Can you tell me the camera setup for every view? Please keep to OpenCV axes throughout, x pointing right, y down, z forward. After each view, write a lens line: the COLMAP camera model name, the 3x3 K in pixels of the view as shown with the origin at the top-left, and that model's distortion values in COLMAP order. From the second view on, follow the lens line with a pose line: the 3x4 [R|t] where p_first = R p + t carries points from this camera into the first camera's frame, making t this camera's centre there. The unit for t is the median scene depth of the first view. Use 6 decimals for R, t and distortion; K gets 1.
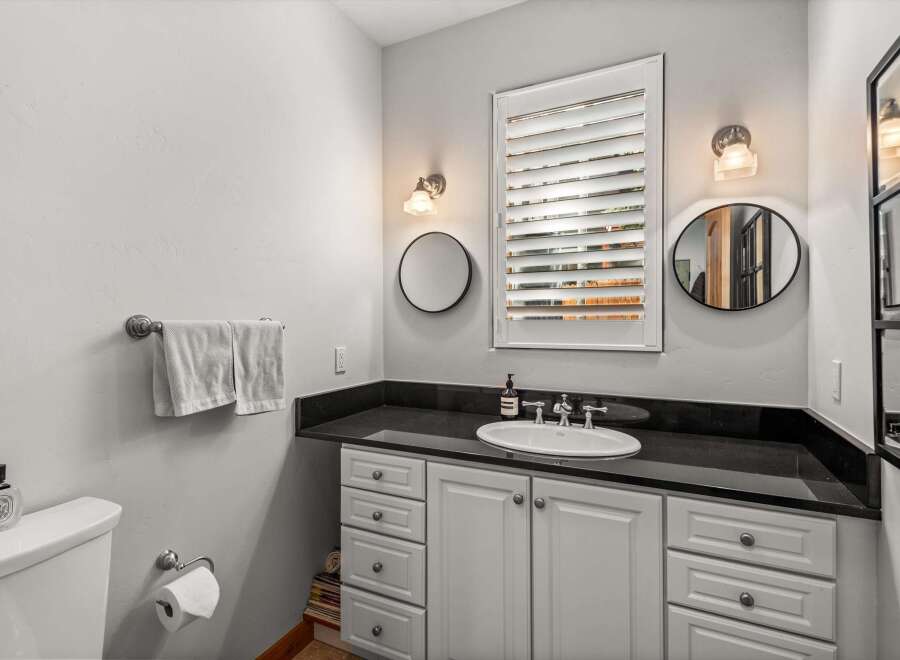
lens RADIAL K [[462.4, 0, 450.5], [0, 462.4, 324.1], [0, 0, 1]] dist [0.002113, -0.001376]
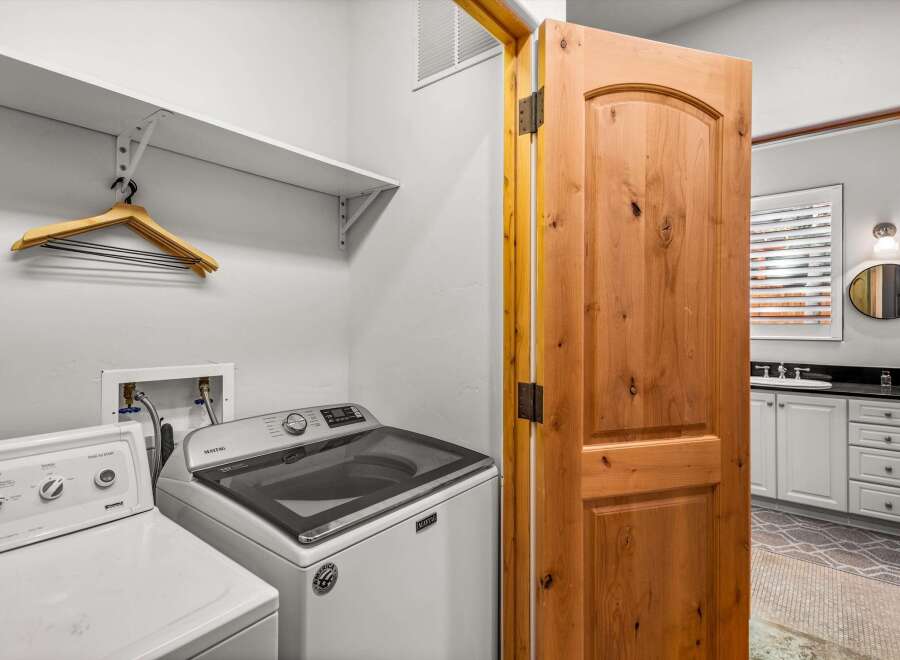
lens RADIAL K [[462.4, 0, 450.5], [0, 462.4, 324.1], [0, 0, 1]] dist [0.002113, -0.001376]
pose [[0.969983, -0.003315, -0.243150, -0.662685], [0.002420, 0.999989, -0.003982, -0.001822], [0.243160, 0.003274, 0.969981, -1.275246]]
